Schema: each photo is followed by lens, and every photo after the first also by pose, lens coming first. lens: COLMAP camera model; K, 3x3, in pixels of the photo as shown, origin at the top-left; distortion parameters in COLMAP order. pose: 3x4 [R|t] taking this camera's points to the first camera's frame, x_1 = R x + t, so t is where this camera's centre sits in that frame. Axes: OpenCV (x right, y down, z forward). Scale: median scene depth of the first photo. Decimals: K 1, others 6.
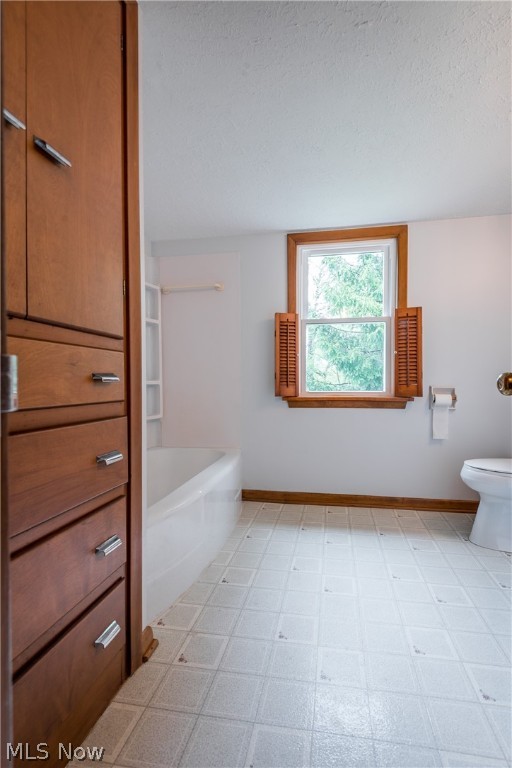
lens RADIAL K [[357.7, 0, 259.5], [0, 357.7, 380.2], [0, 0, 1]] dist [0.012719, -0.004778]
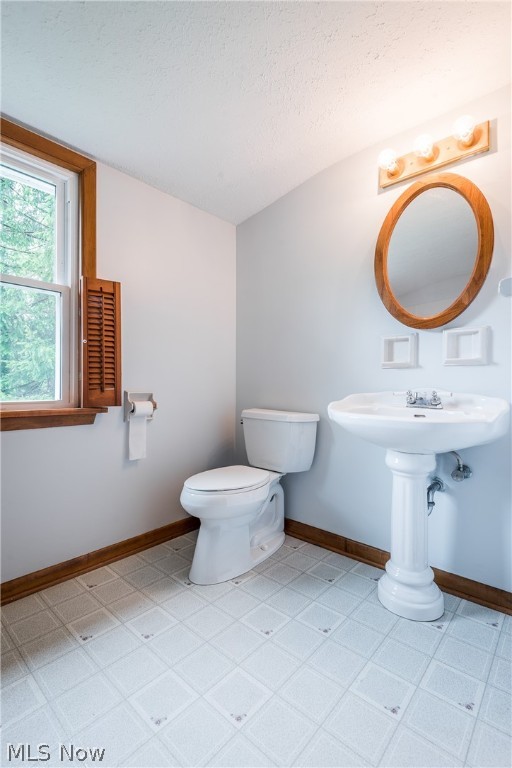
lens RADIAL K [[357.7, 0, 253.5], [0, 357.7, 380.2], [0, 0, 1]] dist [0.012719, -0.004778]
pose [[0.501352, 0.012301, 0.865156, -0.041181], [-0.010847, 0.999910, -0.007931, -0.003344], [-0.865176, -0.005408, 0.501440, 0.391344]]
